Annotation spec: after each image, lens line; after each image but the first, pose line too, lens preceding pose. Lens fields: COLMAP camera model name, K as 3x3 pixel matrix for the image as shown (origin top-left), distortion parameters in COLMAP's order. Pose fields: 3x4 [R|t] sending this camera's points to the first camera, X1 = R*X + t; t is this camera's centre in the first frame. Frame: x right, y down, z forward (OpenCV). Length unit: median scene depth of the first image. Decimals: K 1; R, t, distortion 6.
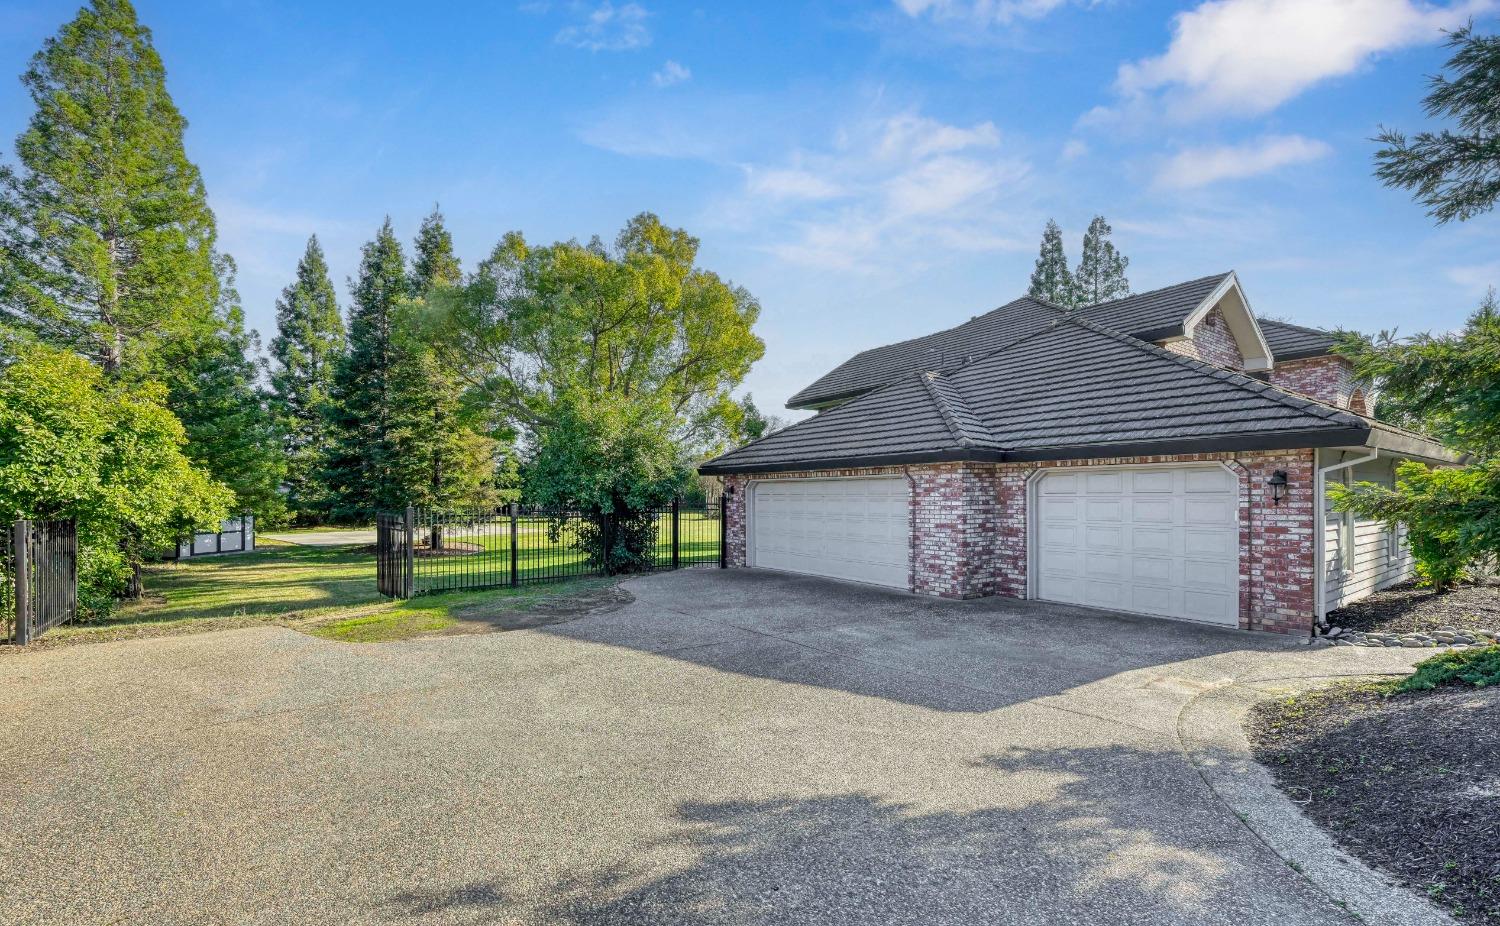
lens RADIAL K [[656.0, 0, 745.3], [0, 656.0, 497.5], [0, 0, 1]] dist [-0.001174, 0.000122]
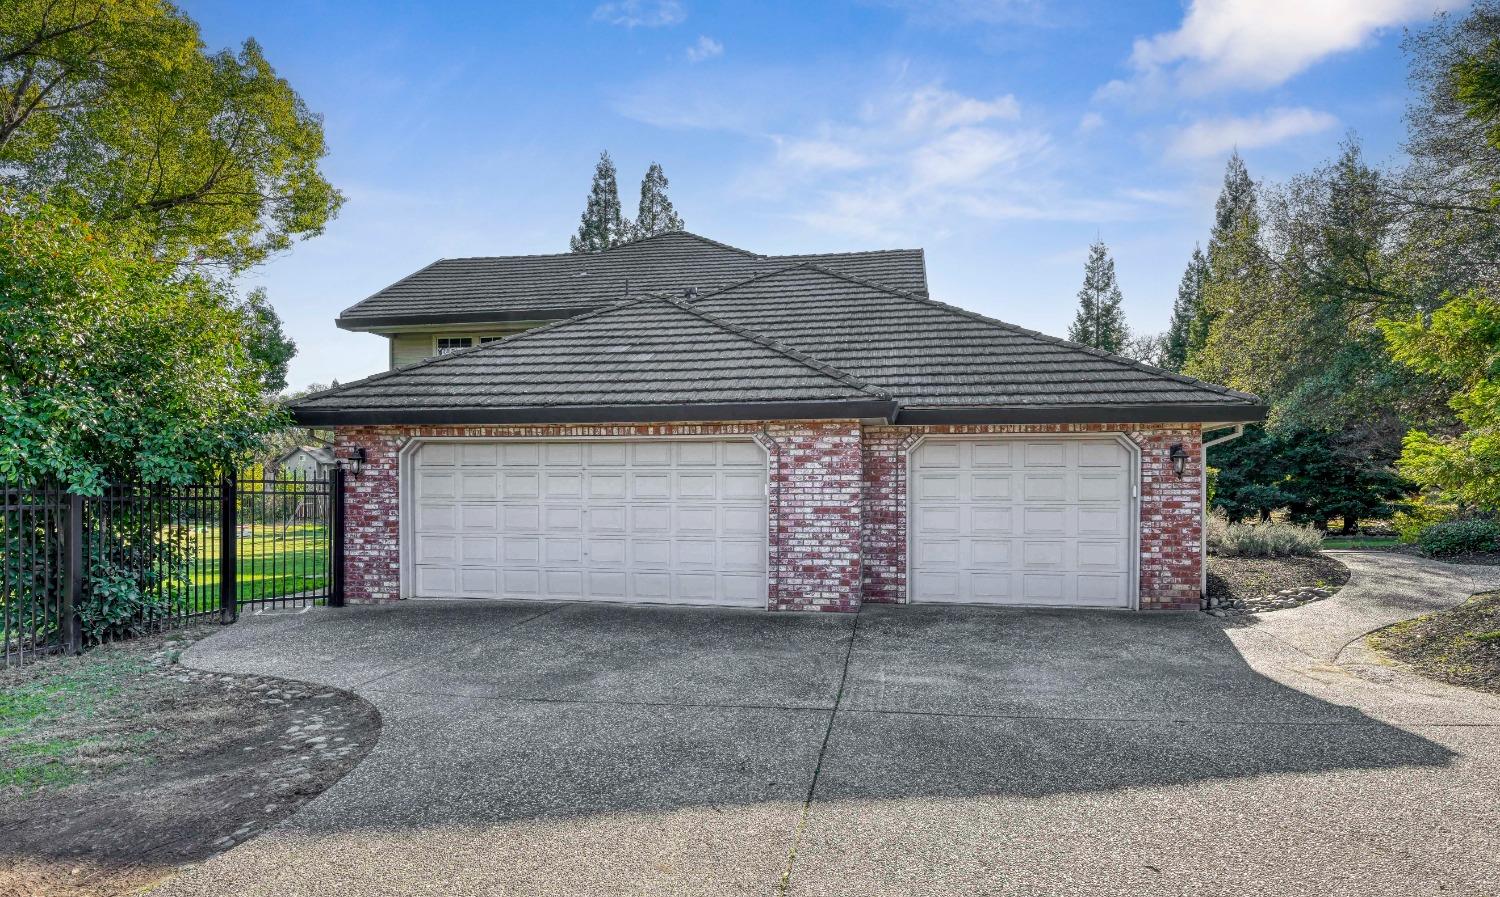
lens RADIAL K [[798.6, 0, 752.4], [0, 798.6, 512.9], [0, 0, 1]] dist [-0.000350, 0.000973]
pose [[0.698842, -0.012461, 0.715168, -0.365812], [-0.001660, 0.999817, 0.019042, 0.030179], [-0.715275, -0.014495, 0.698693, 0.464537]]
